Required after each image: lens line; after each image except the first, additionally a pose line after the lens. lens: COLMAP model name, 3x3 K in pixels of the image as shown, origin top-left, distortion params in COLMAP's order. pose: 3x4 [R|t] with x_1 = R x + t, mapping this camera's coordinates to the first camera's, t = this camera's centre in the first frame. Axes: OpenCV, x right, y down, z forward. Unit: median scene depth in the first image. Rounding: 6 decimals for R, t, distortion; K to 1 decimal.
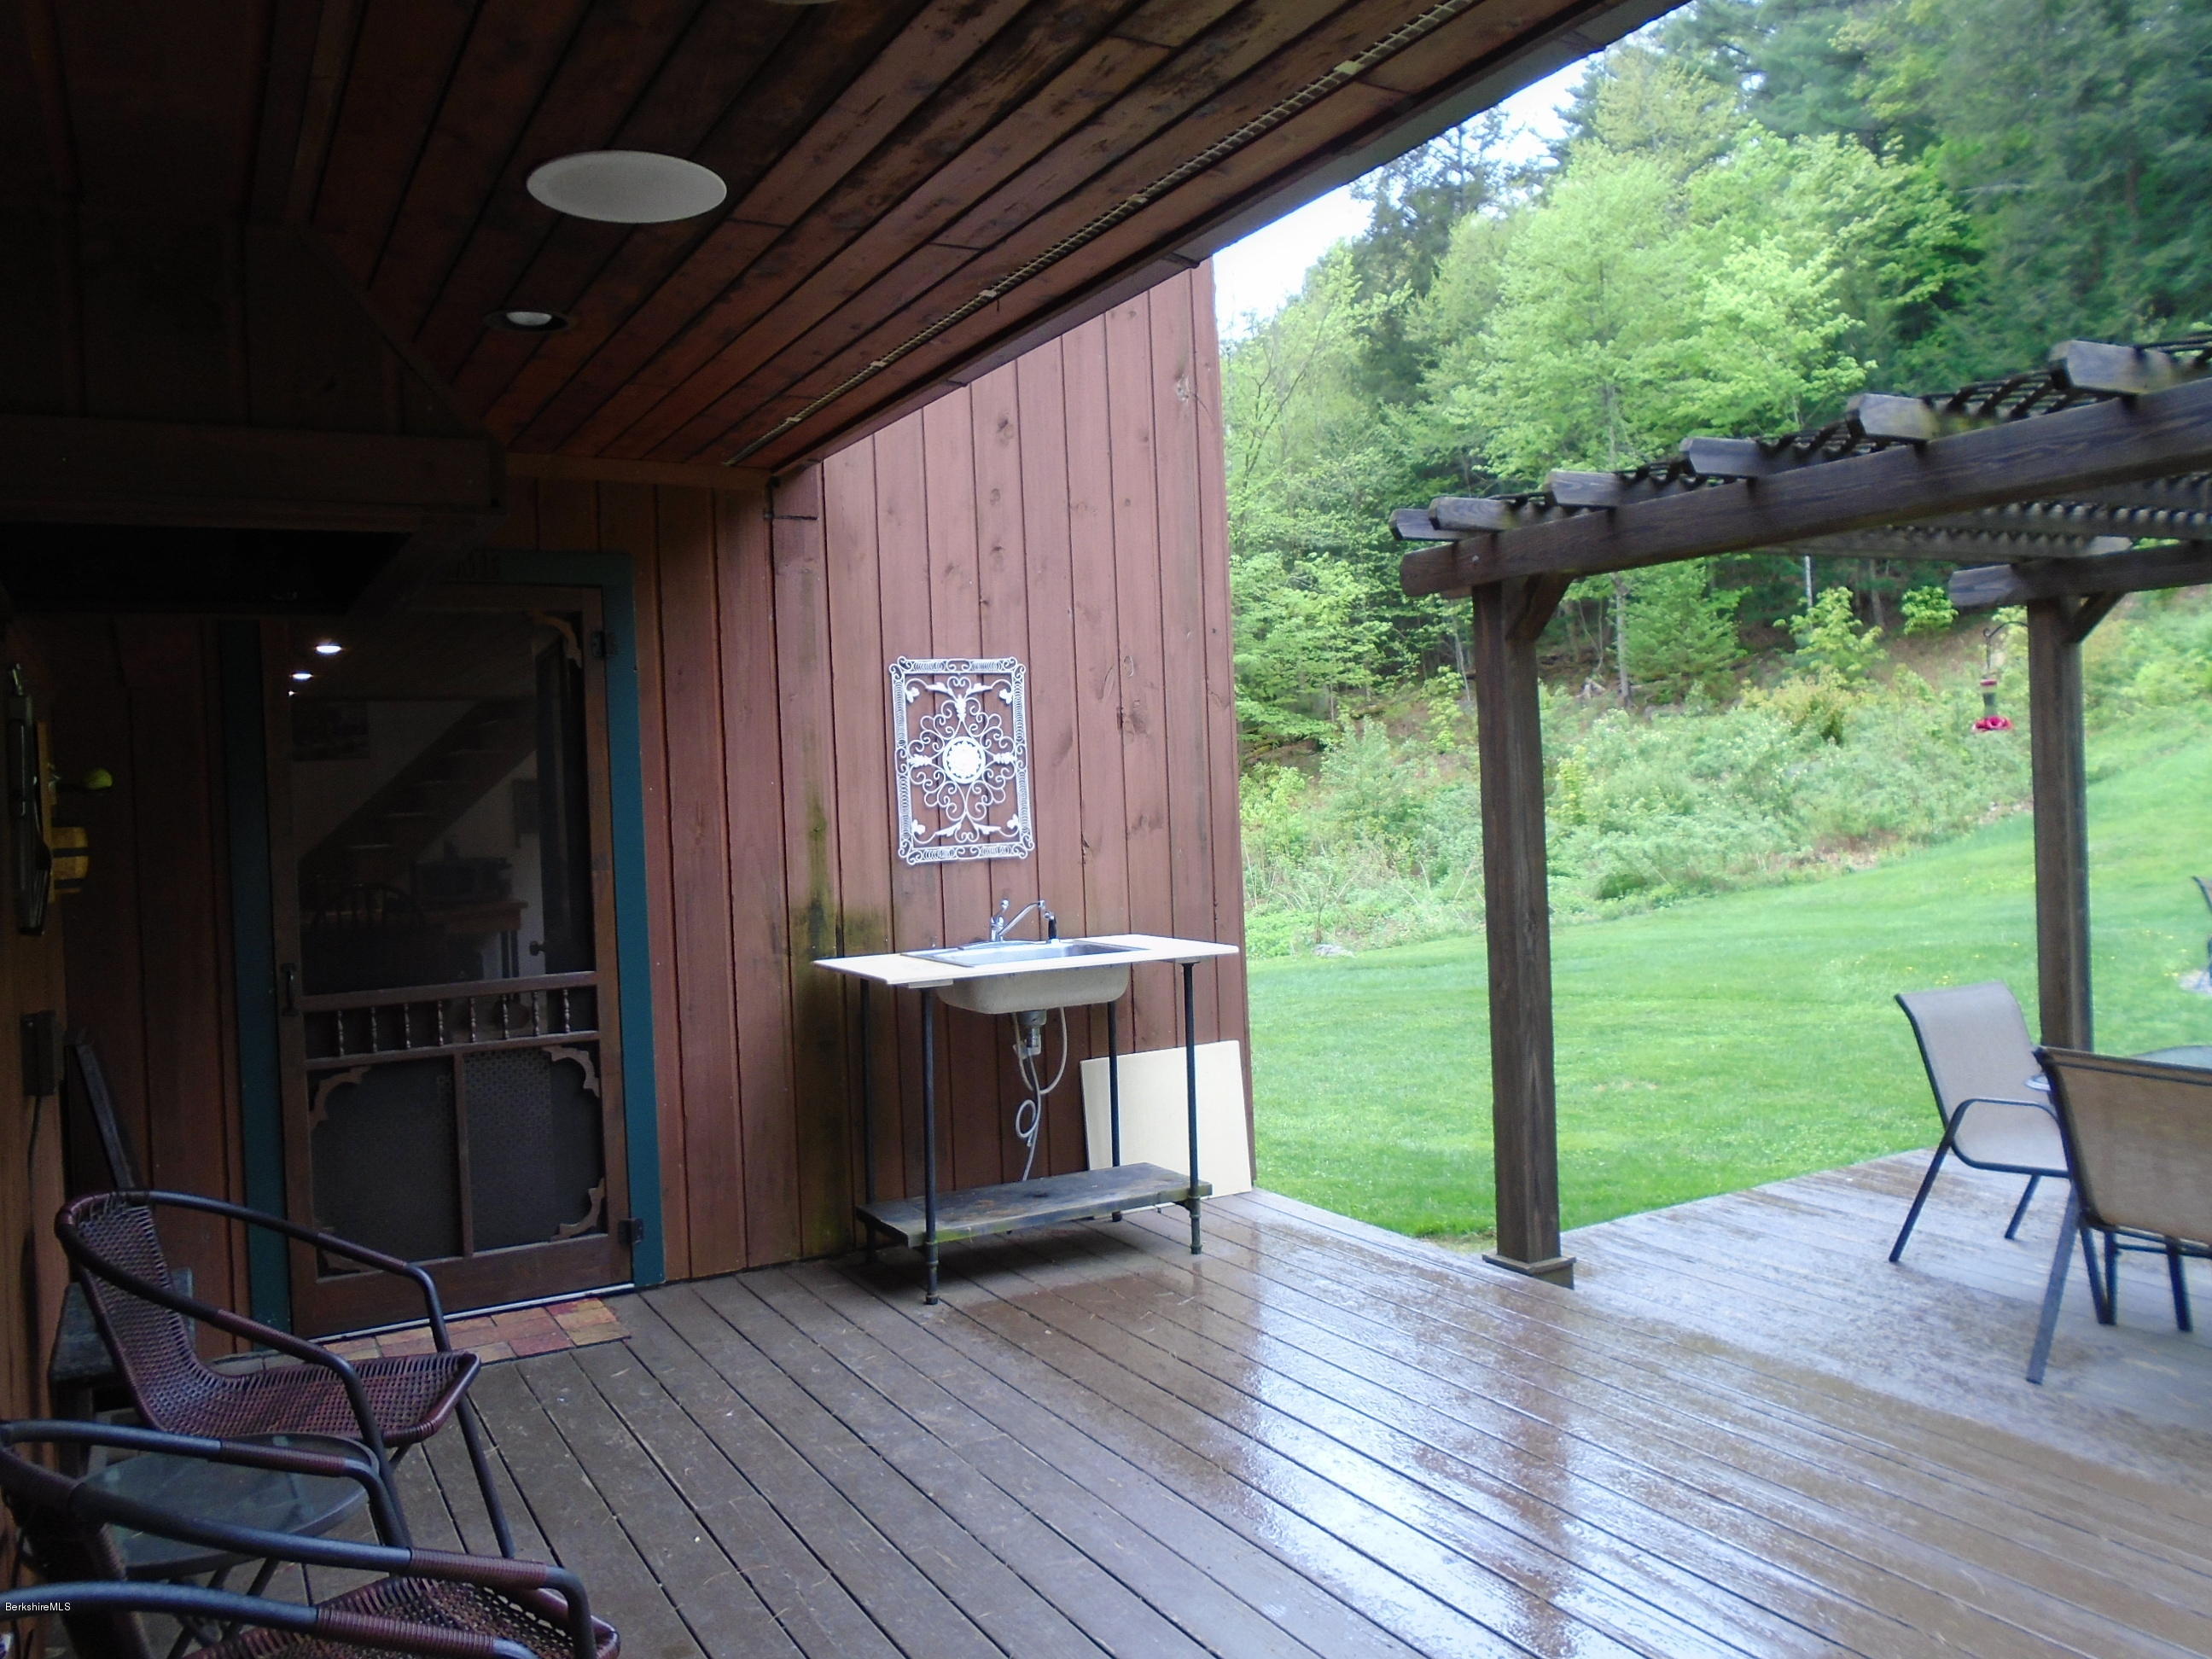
lens RADIAL K [[1694.8, 0, 1089.3], [0, 1694.8, 824.7], [0, 0, 1]] dist [-0.019220, 0.014318]
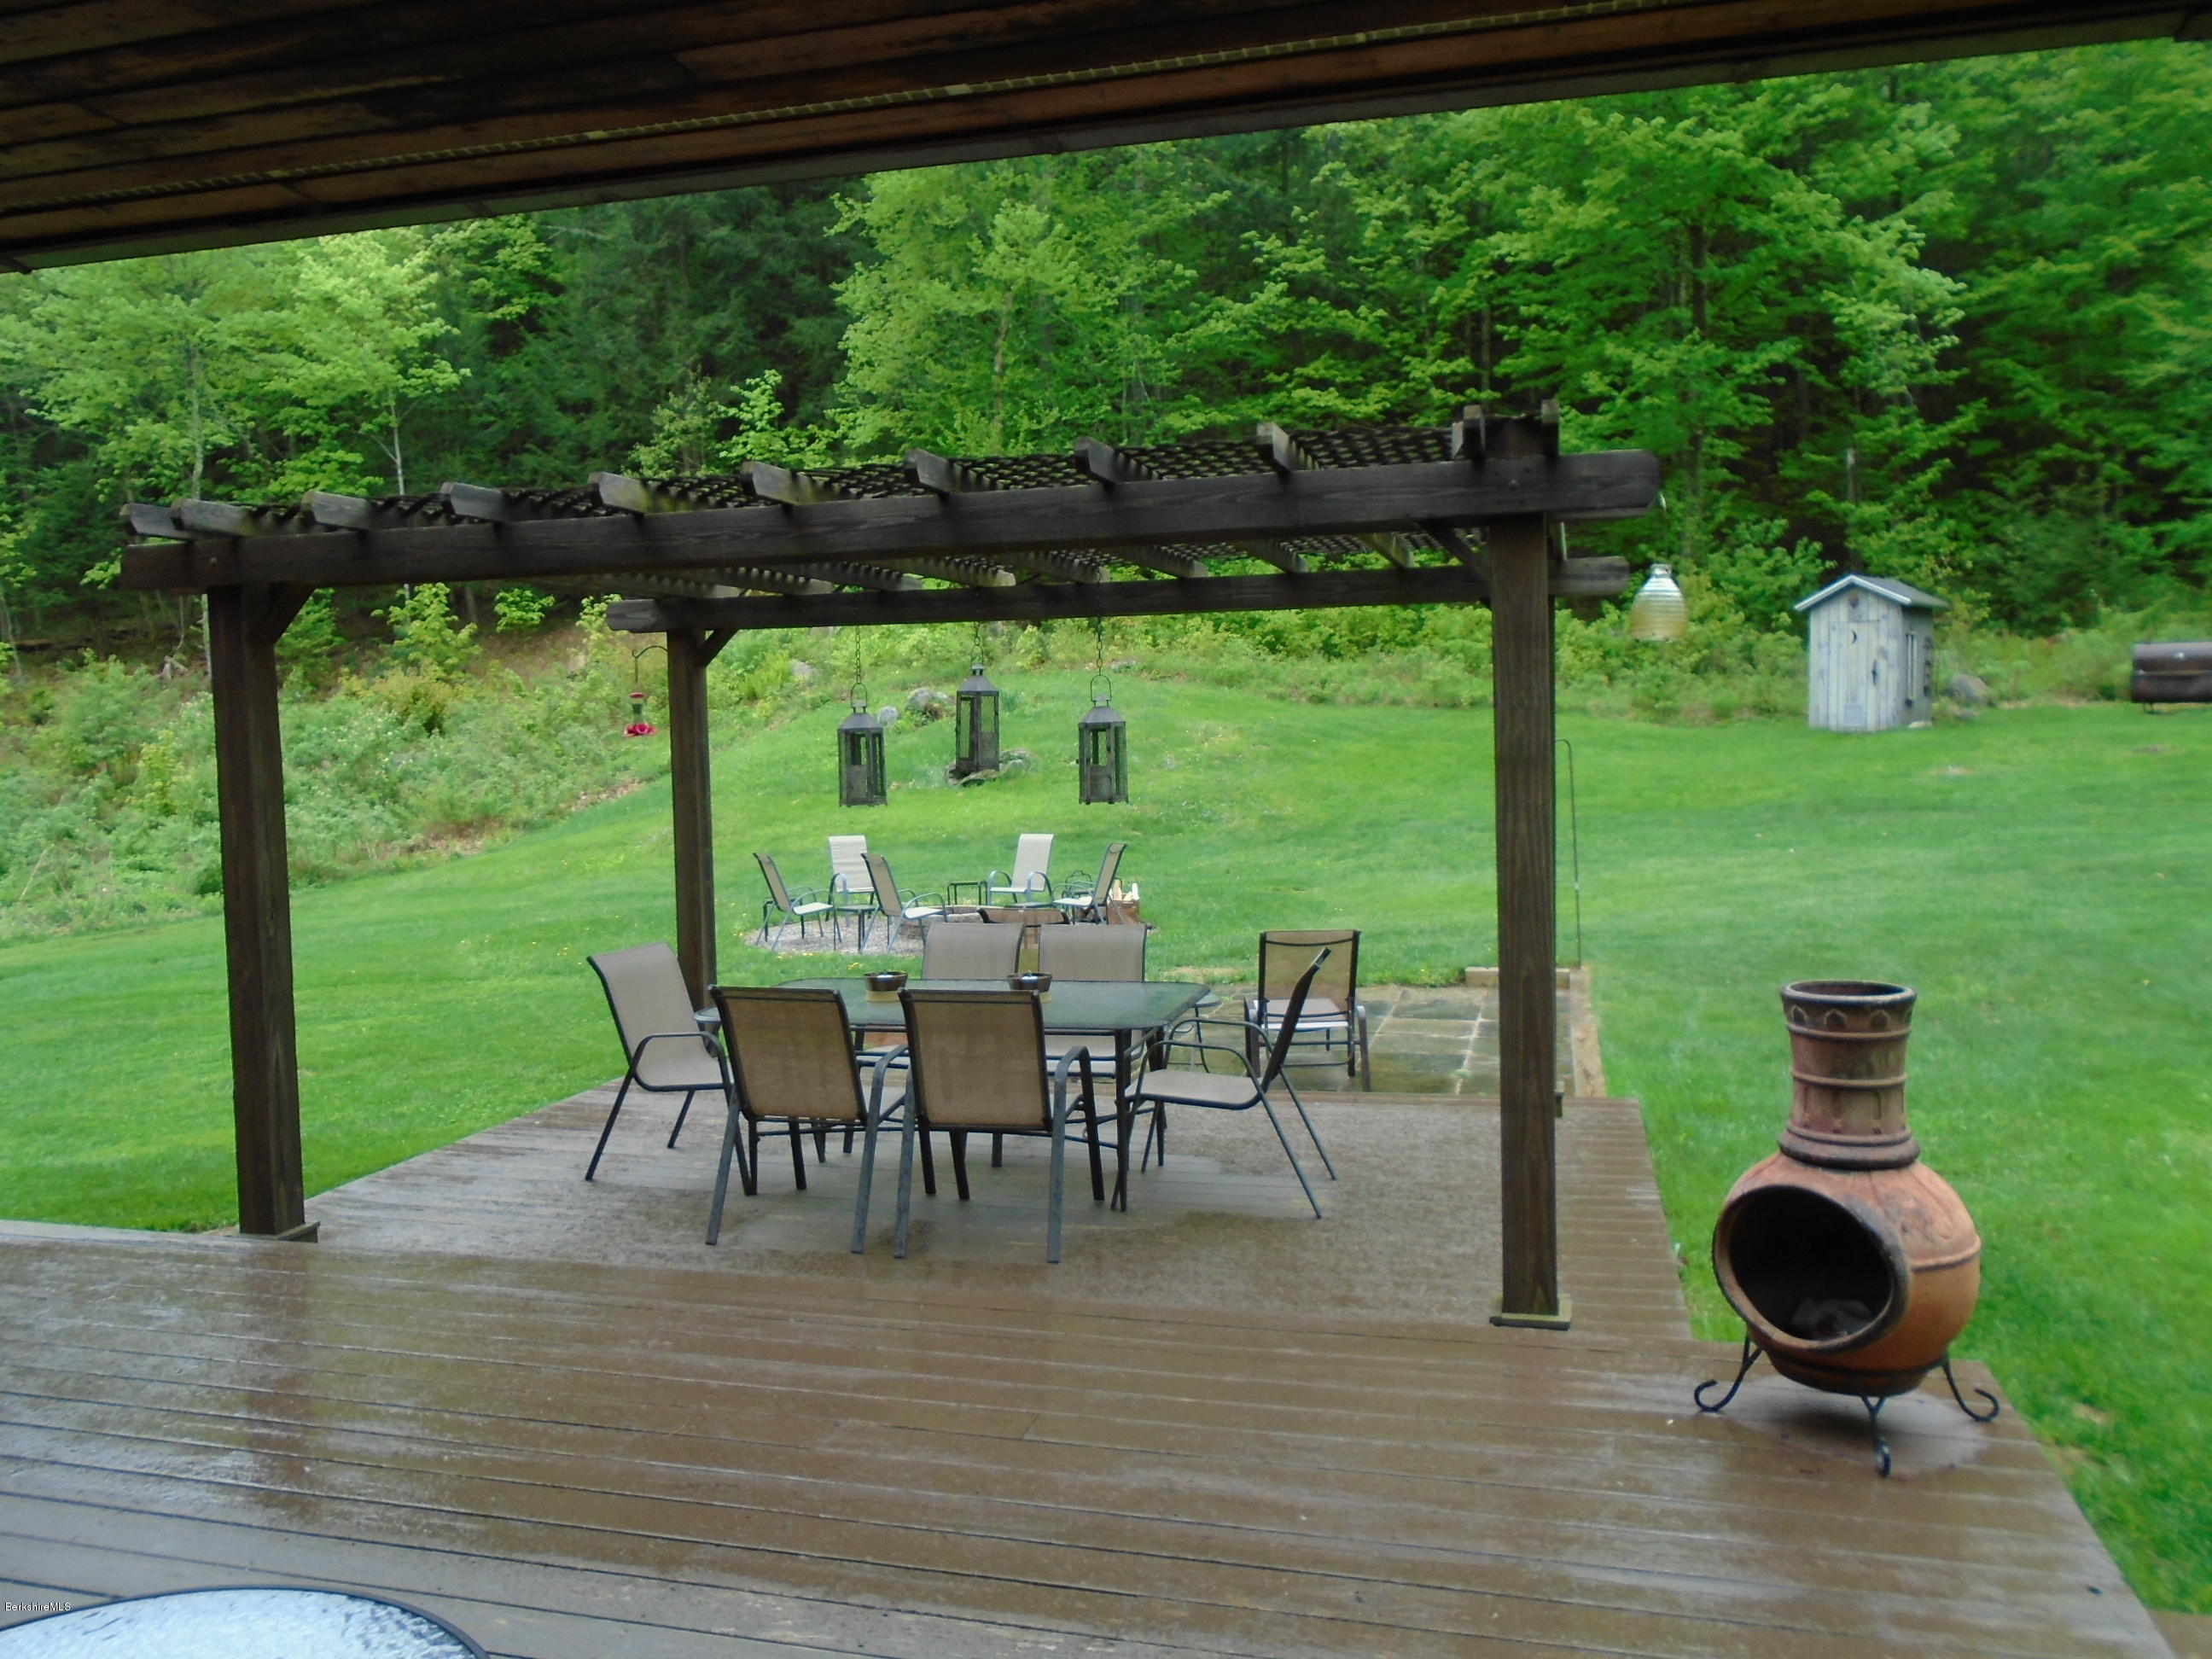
lens RADIAL K [[1694.8, 0, 1071.5], [0, 1694.8, 843.7], [0, 0, 1]] dist [-0.019220, 0.014318]
pose [[0.709821, -0.021571, 0.704051, -0.018080], [0.008716, 0.999723, 0.021843, -0.000397], [-0.704328, -0.009368, 0.709813, -0.013681]]
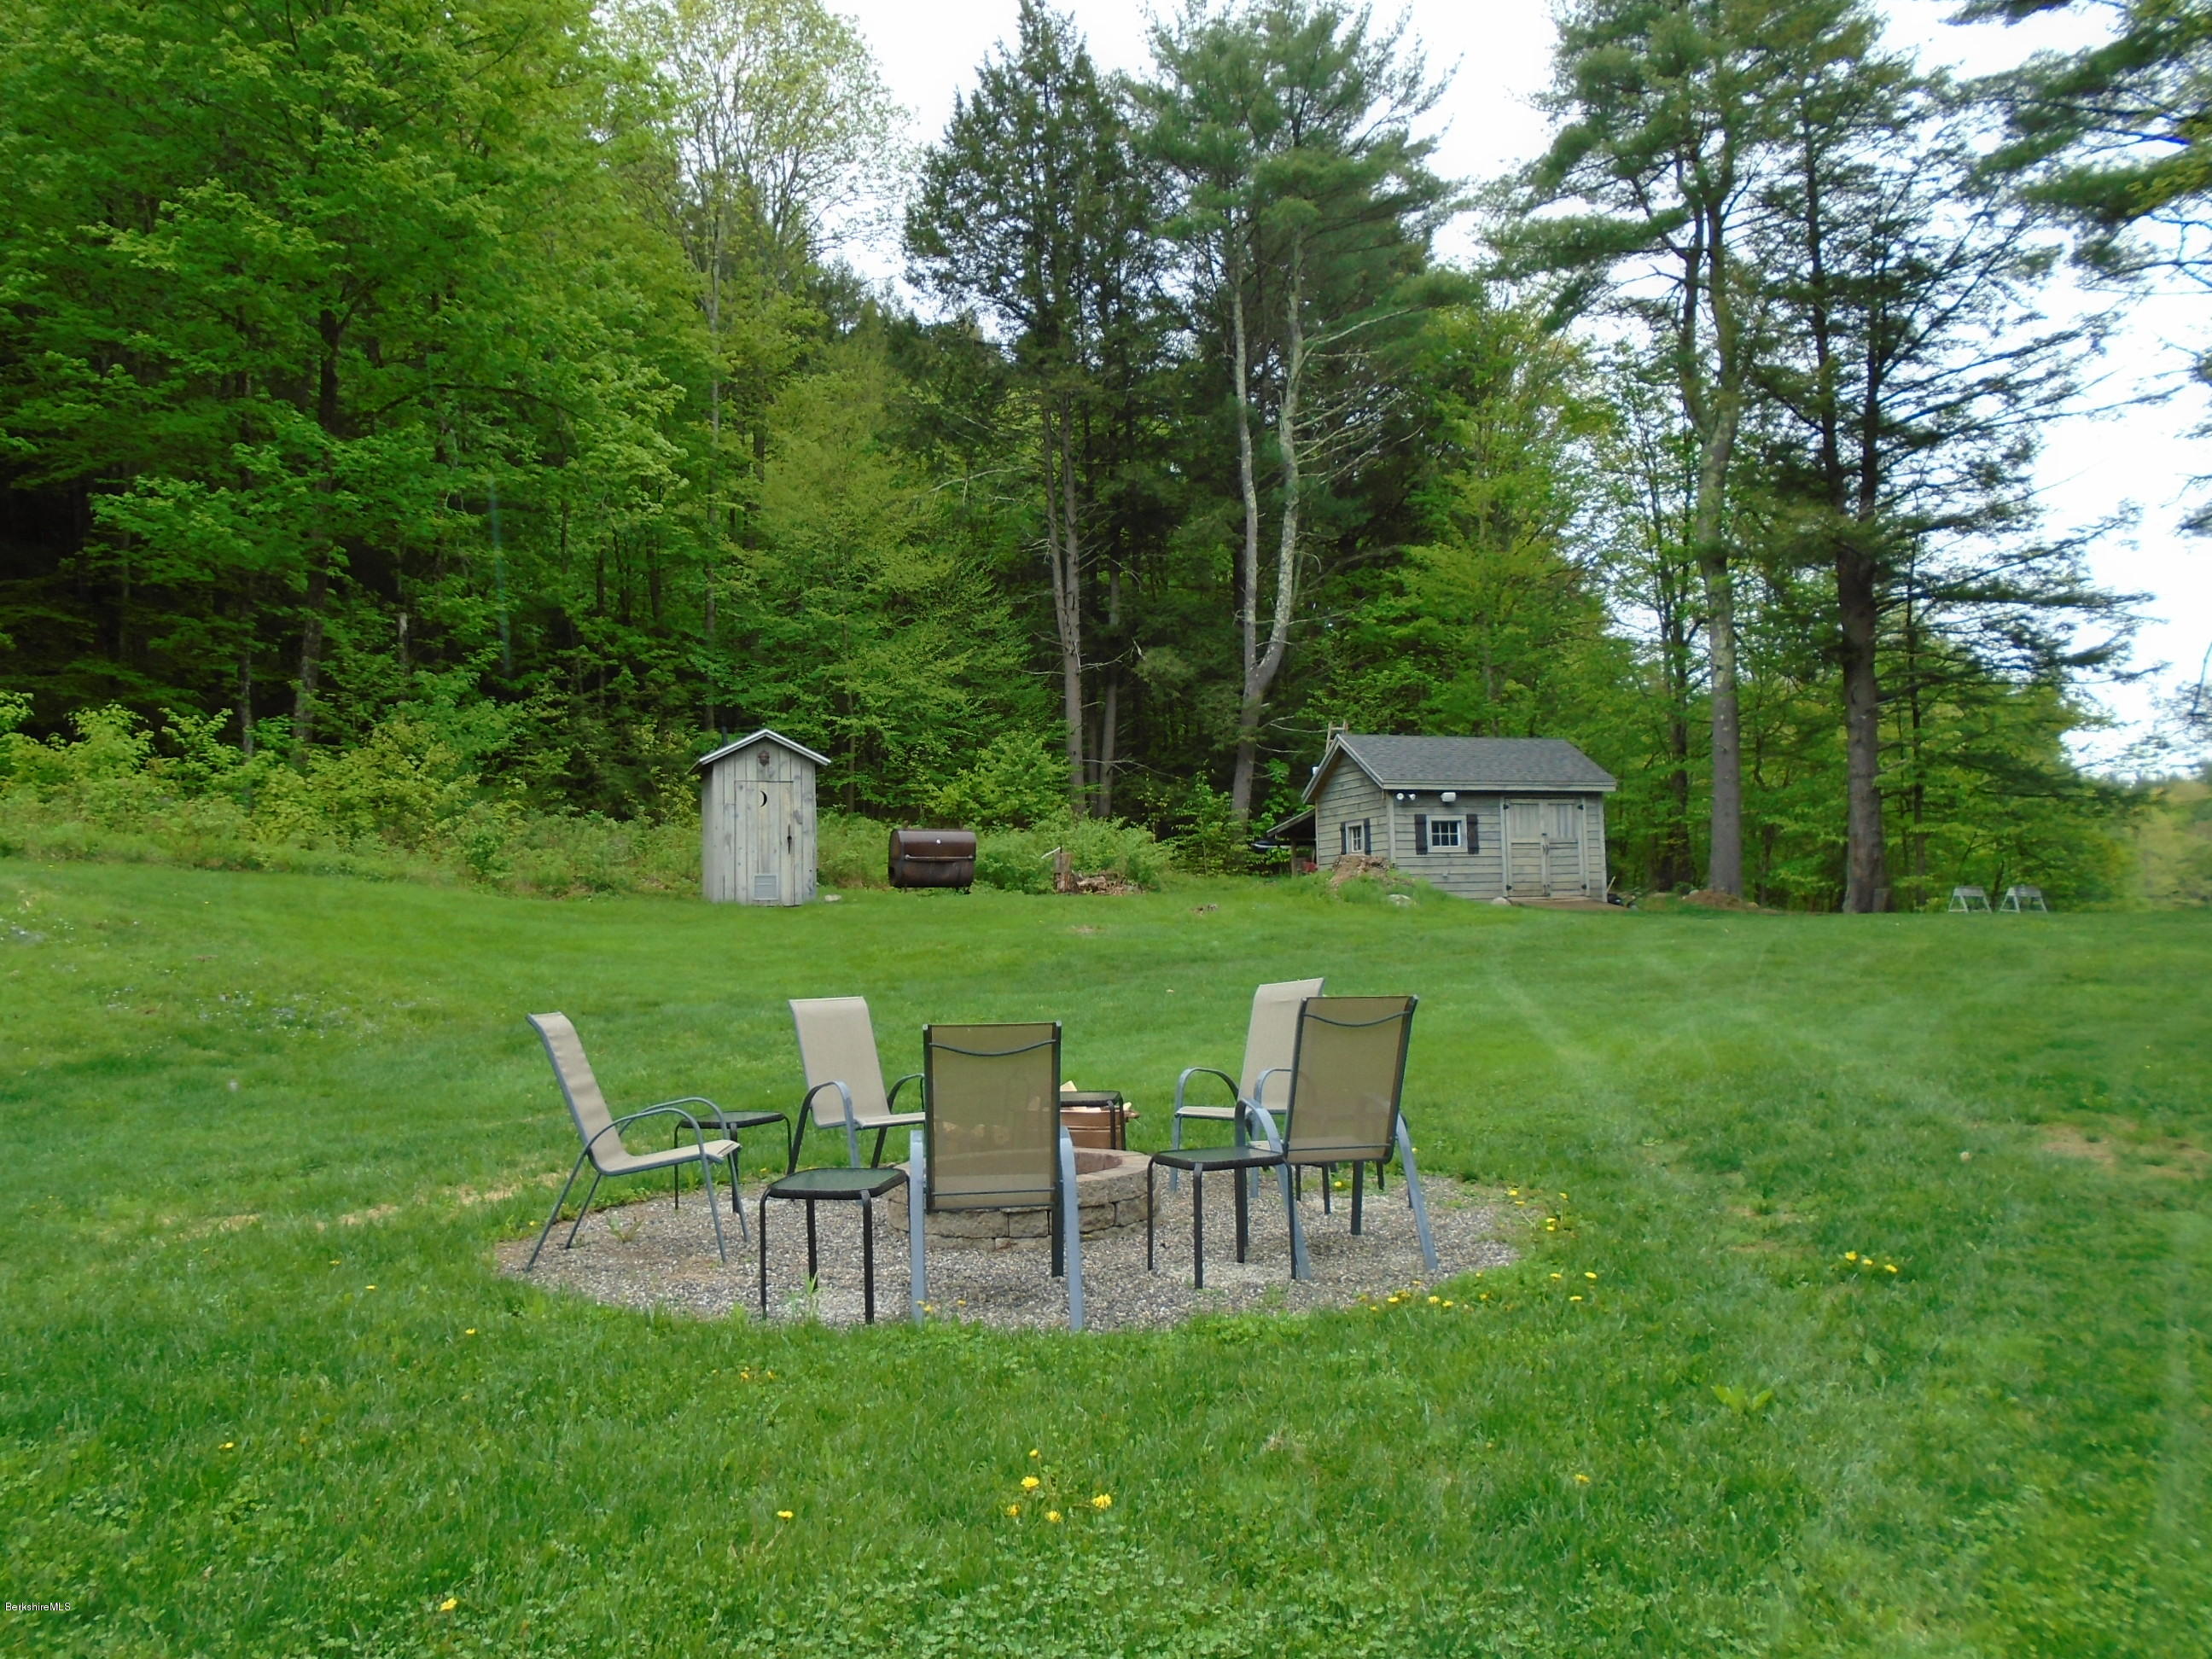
lens RADIAL K [[1694.8, 0, 1117.0], [0, 1694.8, 834.8], [0, 0, 1]] dist [-0.019220, 0.014318]
pose [[-0.316626, 0.099173, 0.943352, 0.103011], [0.057059, 0.994710, -0.085422, 0.008028], [-0.946833, 0.026780, -0.320610, 0.424363]]
